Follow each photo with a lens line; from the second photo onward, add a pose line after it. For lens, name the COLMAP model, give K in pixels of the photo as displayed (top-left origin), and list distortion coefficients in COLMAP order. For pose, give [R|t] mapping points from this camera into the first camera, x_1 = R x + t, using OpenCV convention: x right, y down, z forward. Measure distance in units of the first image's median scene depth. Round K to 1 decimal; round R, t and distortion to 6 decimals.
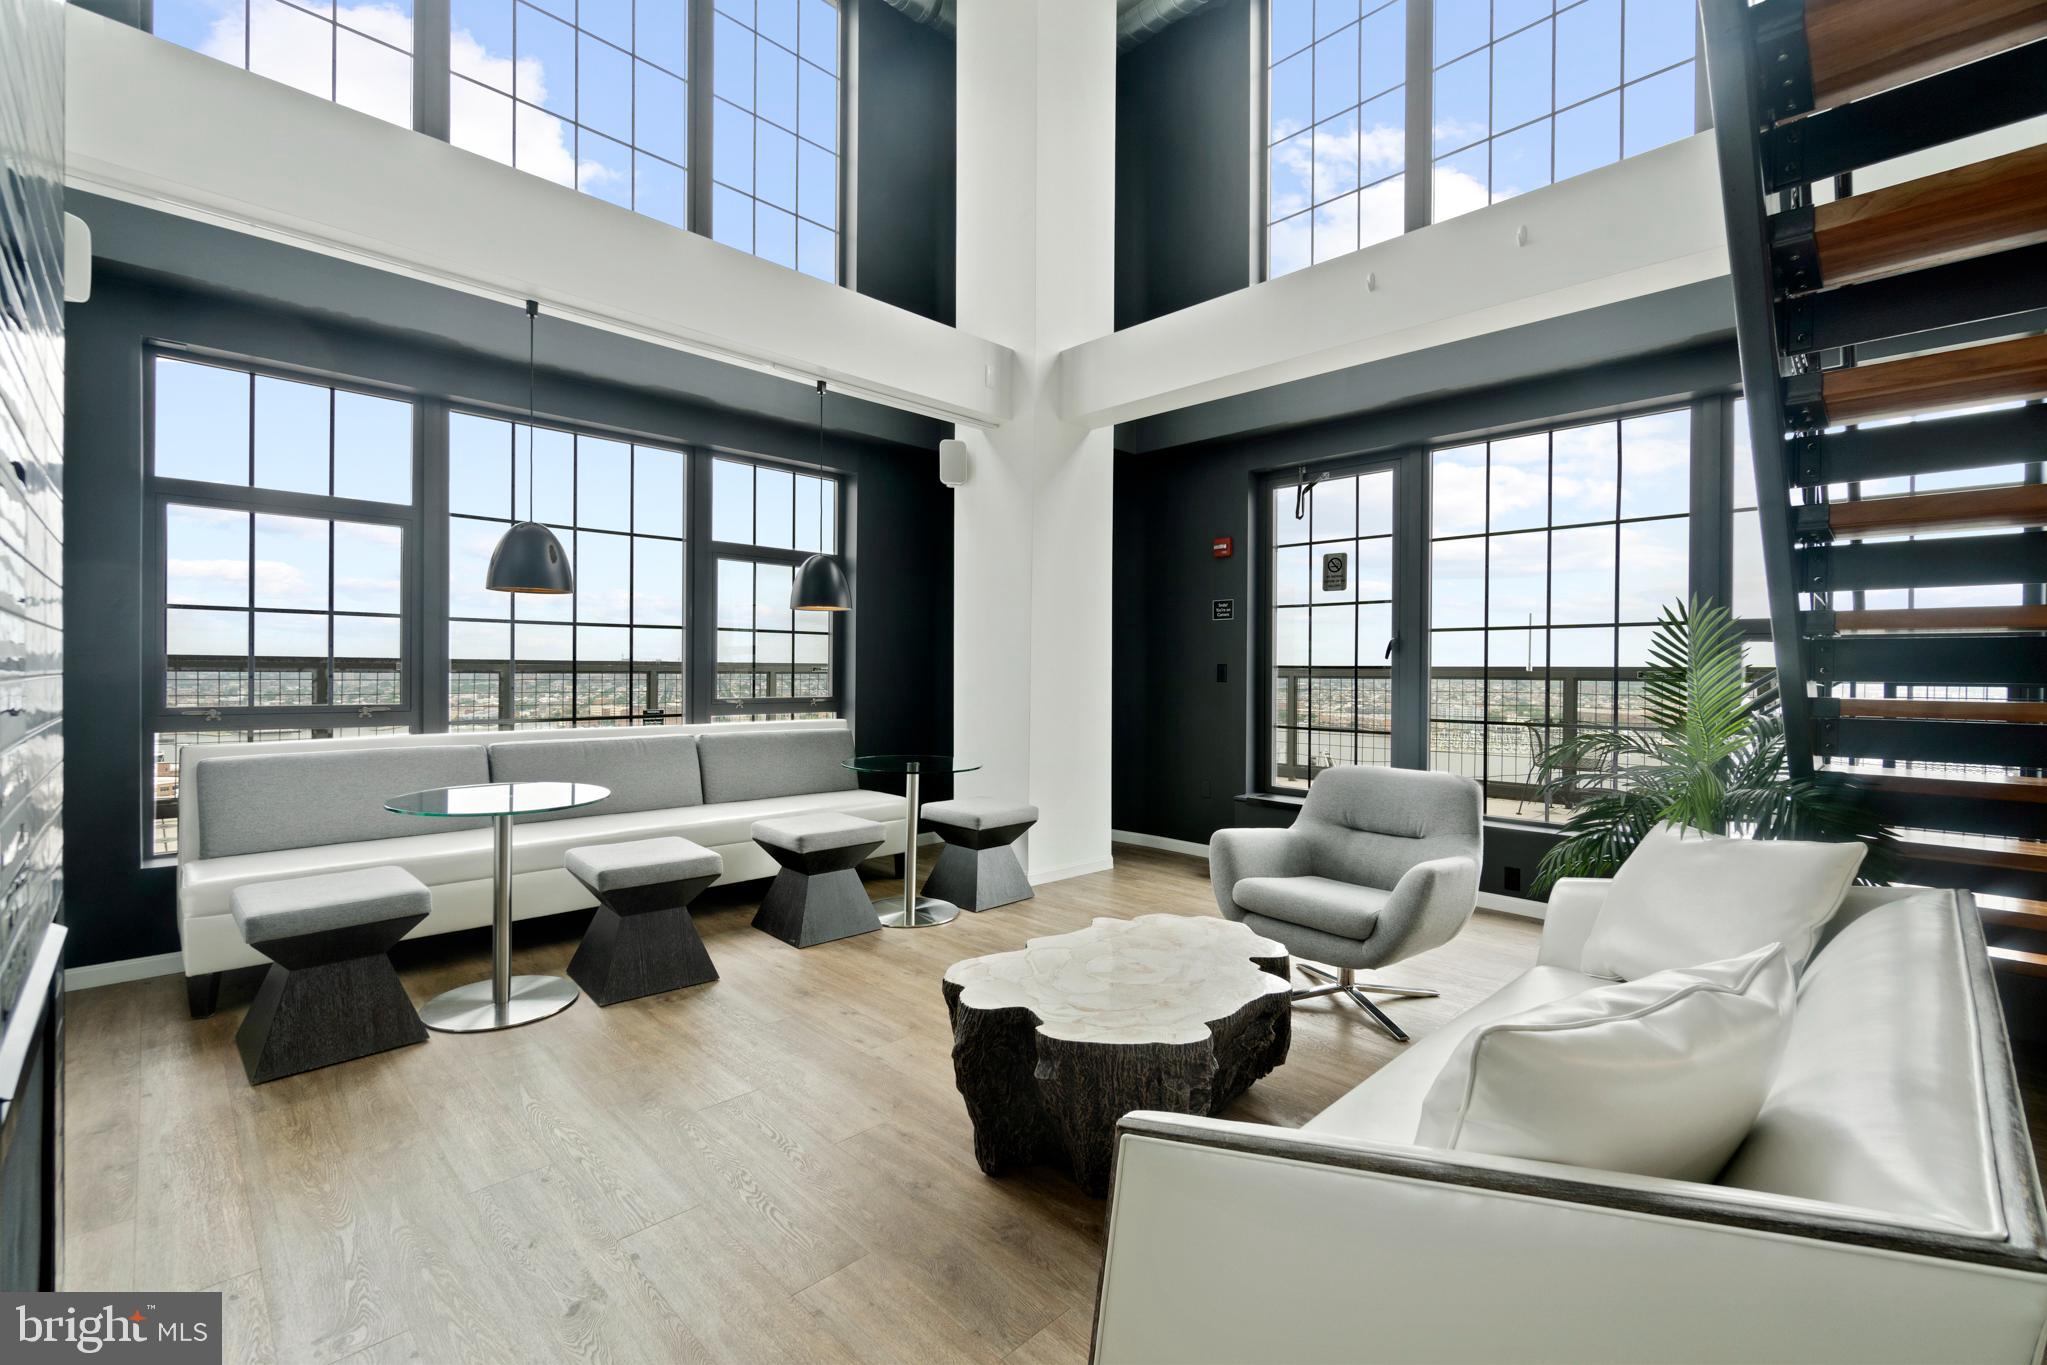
lens RADIAL K [[879.0, 0, 1015.6], [0, 879.0, 677.0], [0, 0, 1]] dist [-0.000525, 0.000097]
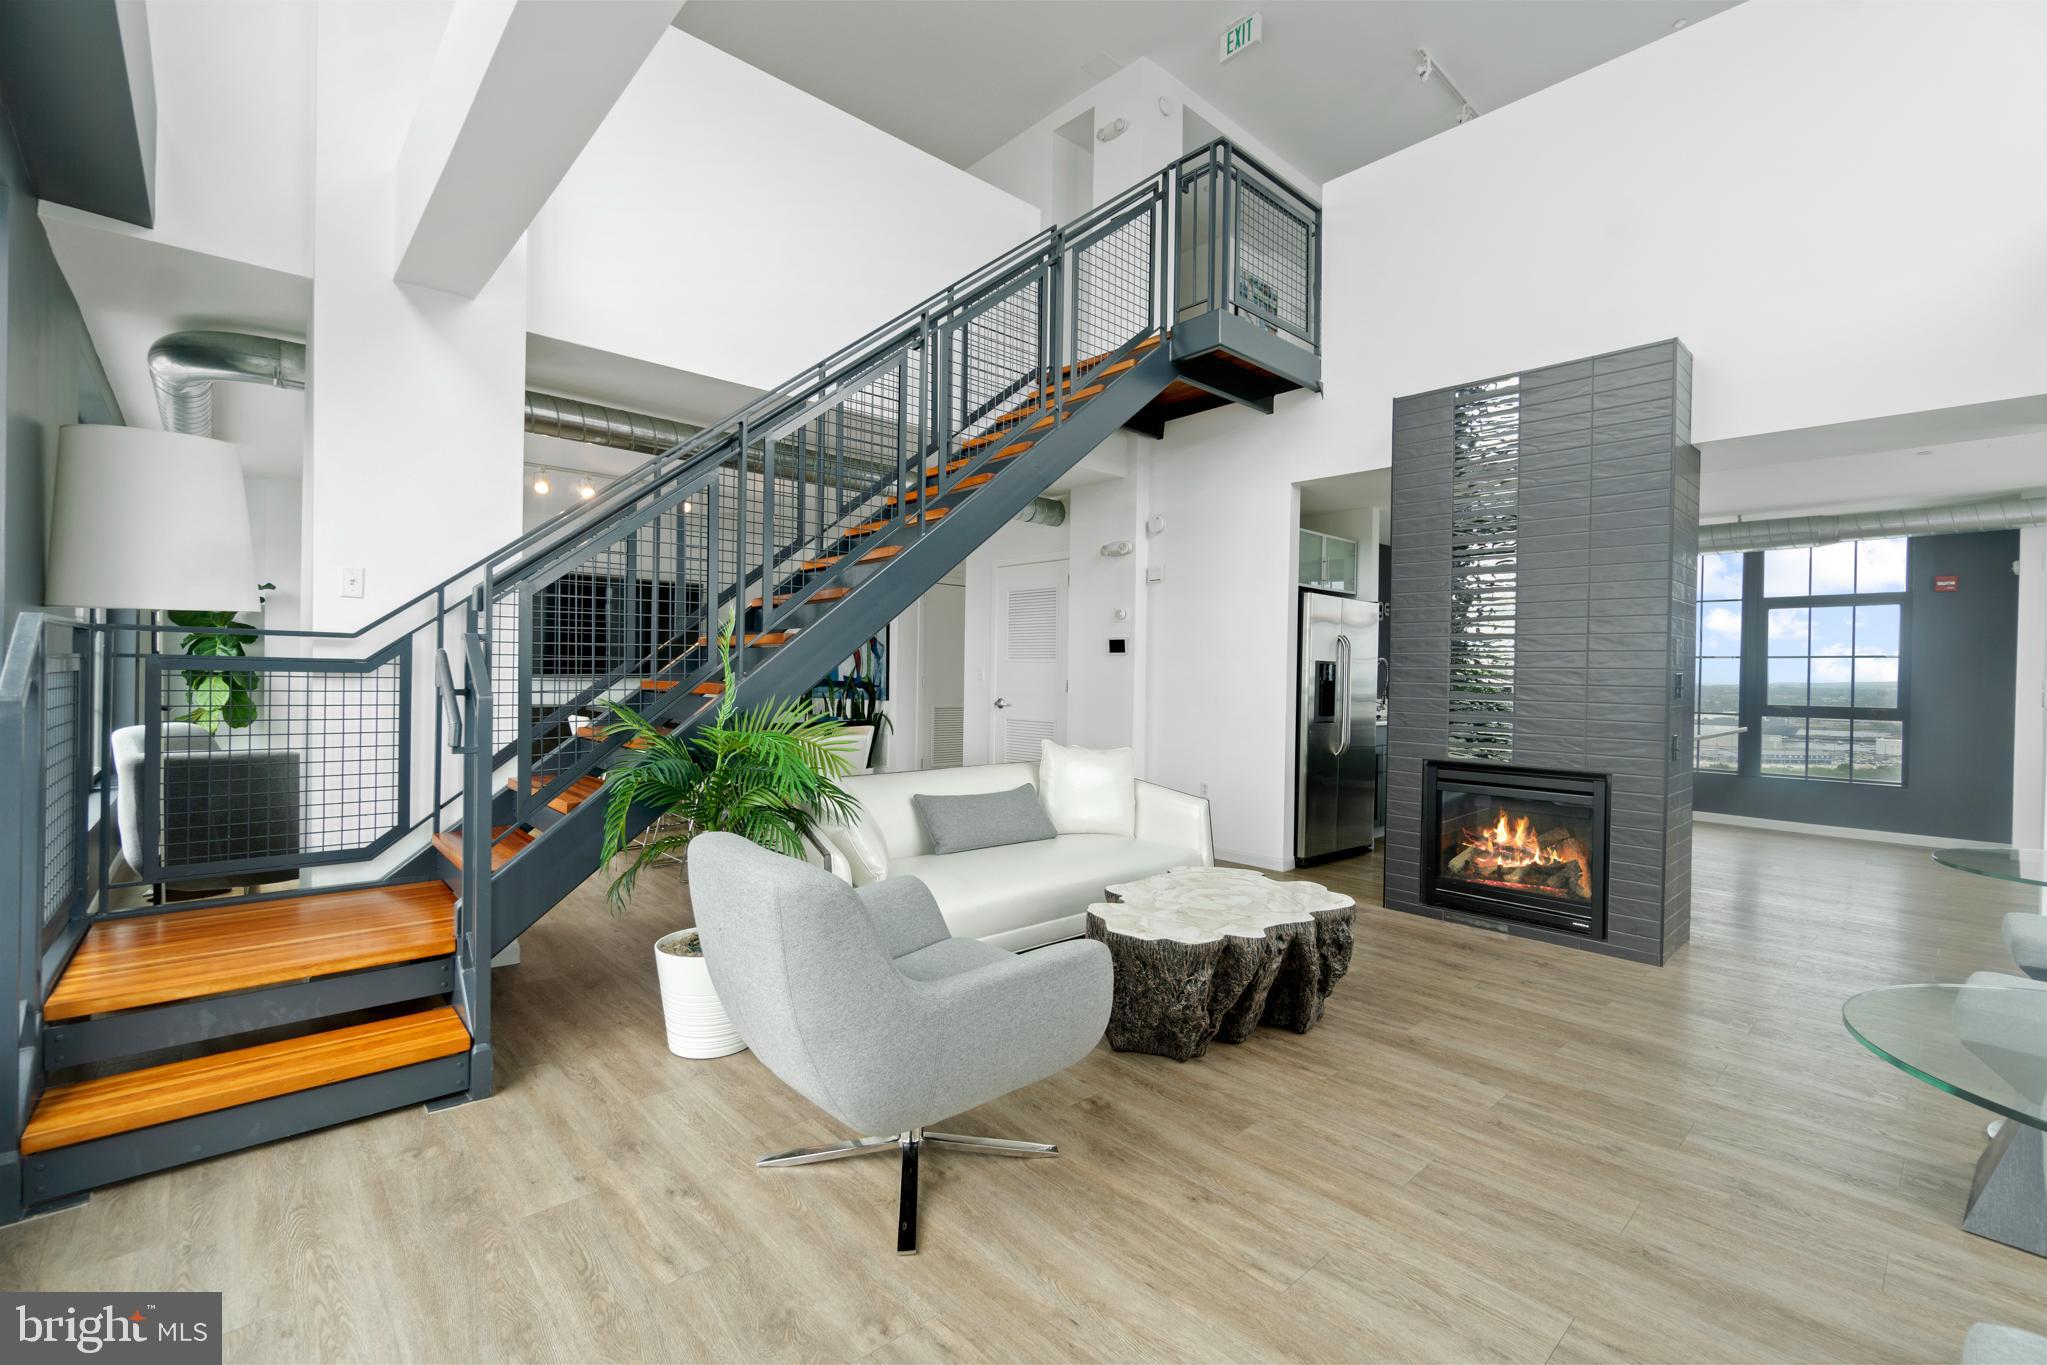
lens RADIAL K [[879.0, 0, 1015.6], [0, 879.0, 677.0], [0, 0, 1]] dist [-0.000525, 0.000097]
pose [[-0.998951, -0.023862, 0.039083, 0.190994], [-0.023499, 0.999676, 0.009737, -0.005626], [-0.039302, 0.008808, -0.999189, 1.135167]]
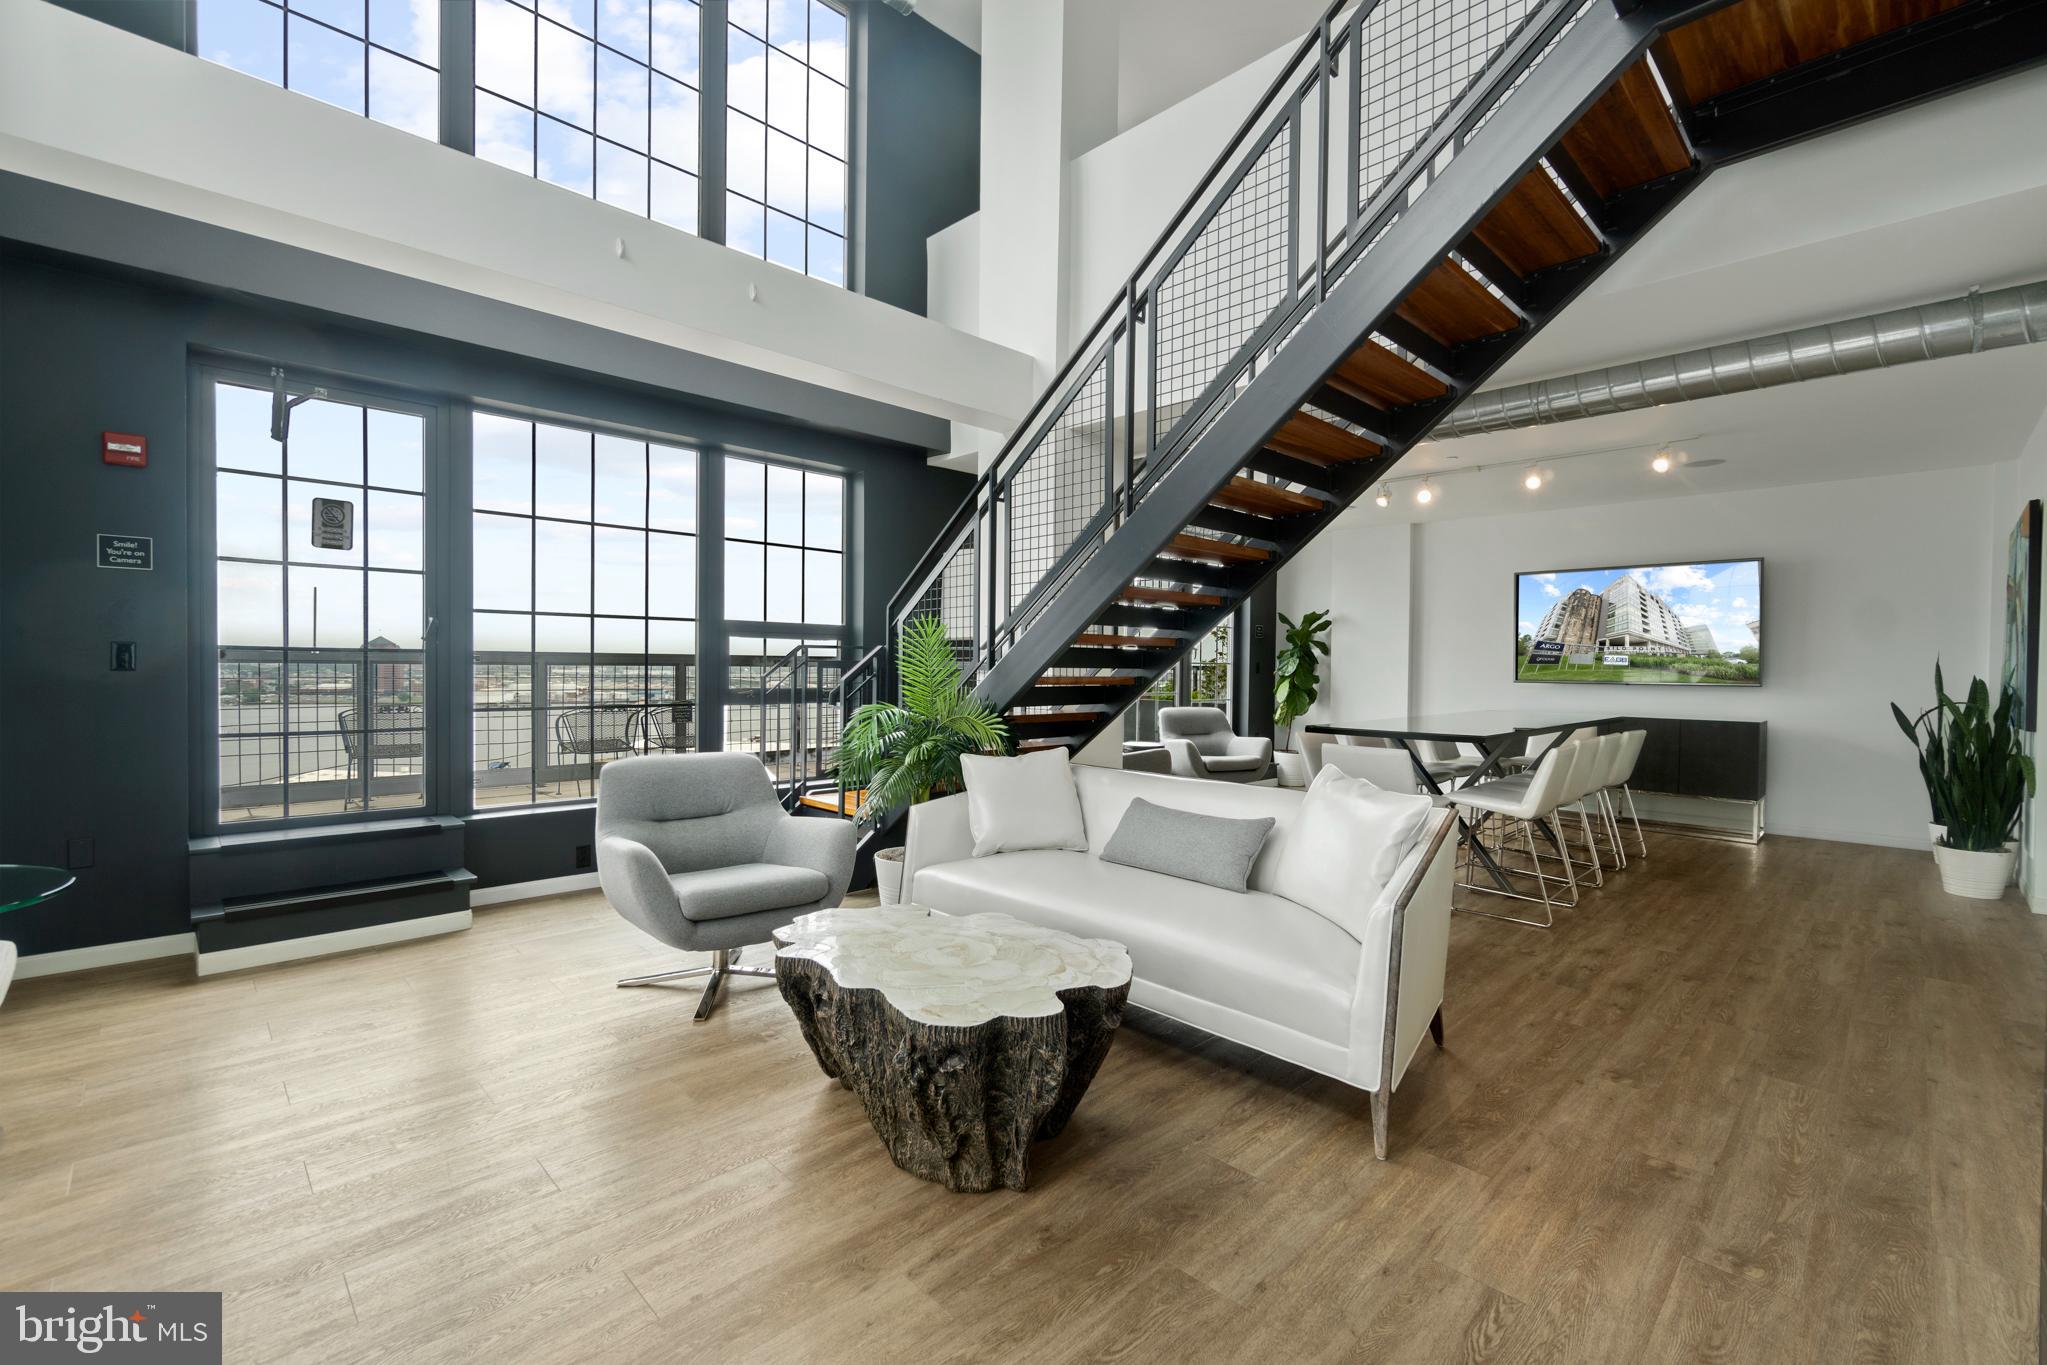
lens RADIAL K [[879.0, 0, 1015.6], [0, 879.0, 677.0], [0, 0, 1]] dist [-0.000525, 0.000097]
pose [[0.006987, -0.021321, 0.999748, -0.432159], [-0.004506, 0.999762, 0.021353, -0.006743], [-0.999965, -0.004654, 0.006890, 0.443846]]
